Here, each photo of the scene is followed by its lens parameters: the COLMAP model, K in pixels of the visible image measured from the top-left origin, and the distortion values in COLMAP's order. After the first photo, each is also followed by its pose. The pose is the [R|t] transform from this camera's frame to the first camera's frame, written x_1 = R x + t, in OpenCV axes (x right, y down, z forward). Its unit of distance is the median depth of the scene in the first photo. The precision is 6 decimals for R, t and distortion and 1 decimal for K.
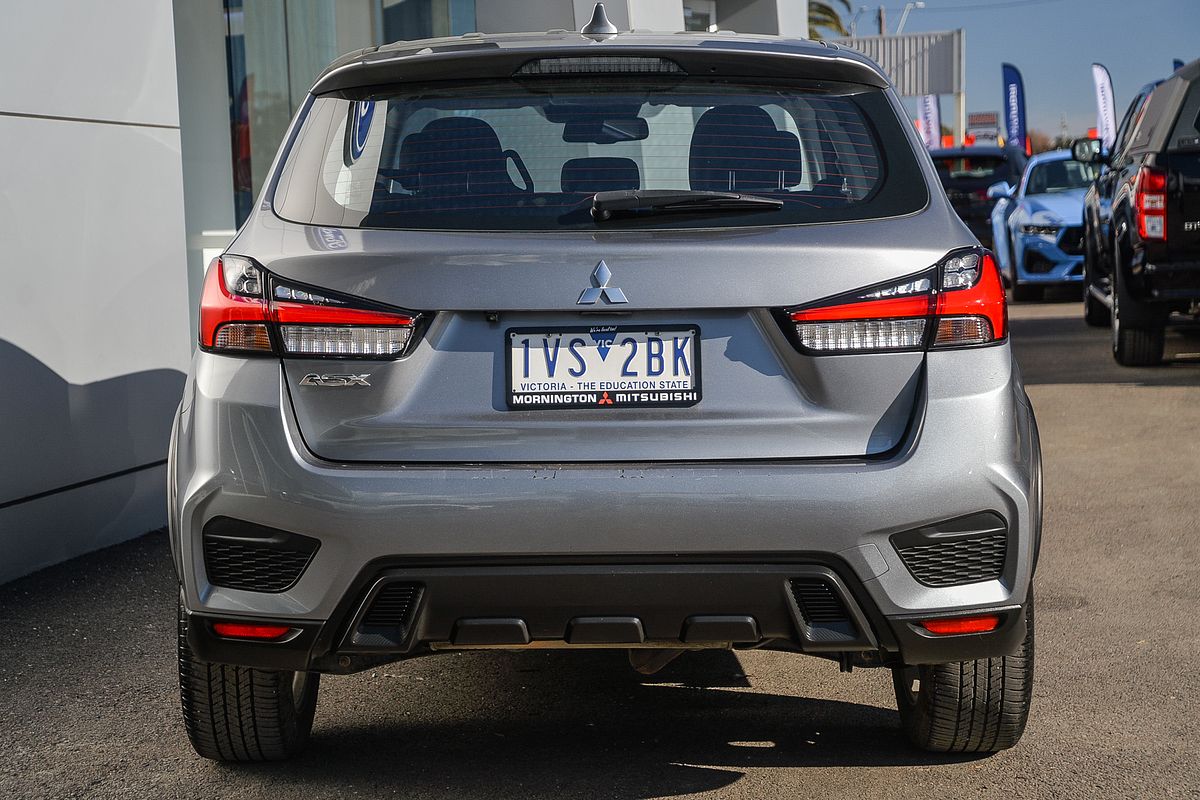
lens RADIAL K [[2181.1, 0, 600.4], [0, 2181.1, 400.0], [0, 0, 1]] dist [0.065709, 0.000000]
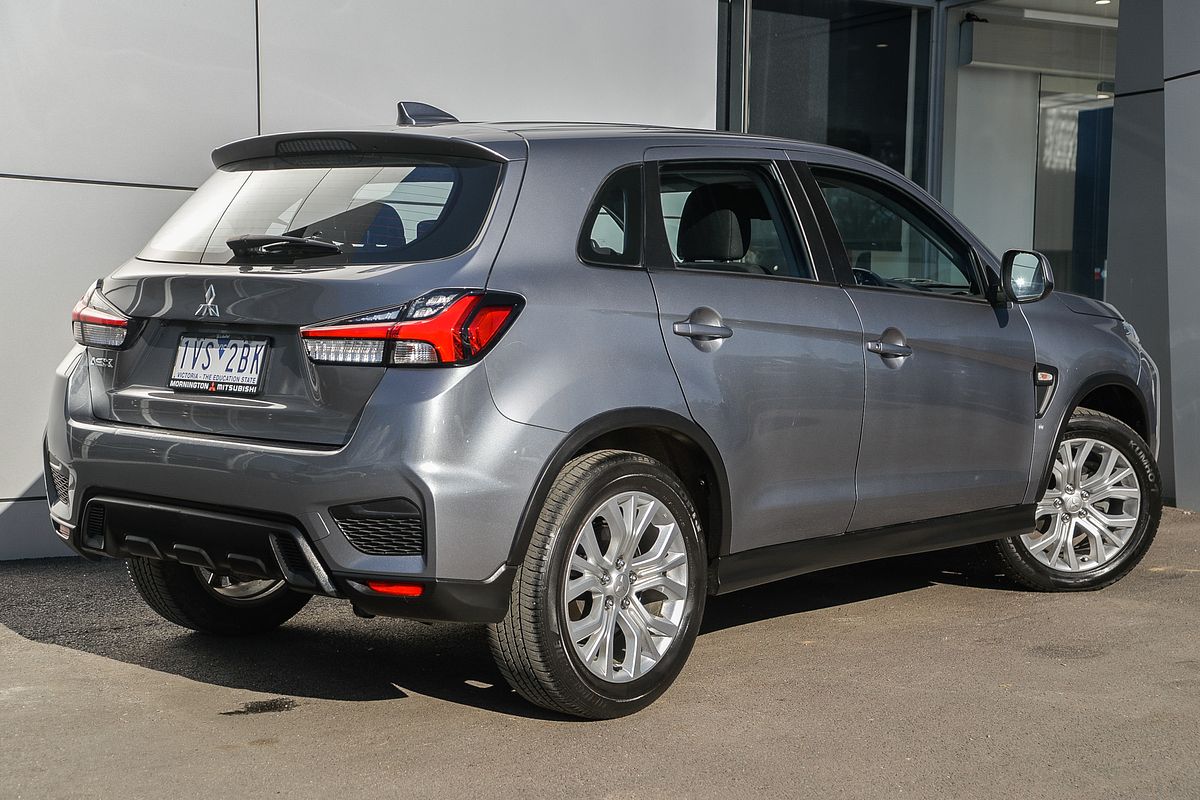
lens RADIAL K [[1739.3, 0, 599.7], [0, 1739.3, 401.0], [0, 0, 1]] dist [-0.020616, 0.000000]
pose [[0.836039, 0.076347, -0.543333, 0.785889], [-0.090371, 0.995908, 0.000884, -0.014524], [0.541177, 0.048363, 0.839517, 0.224954]]
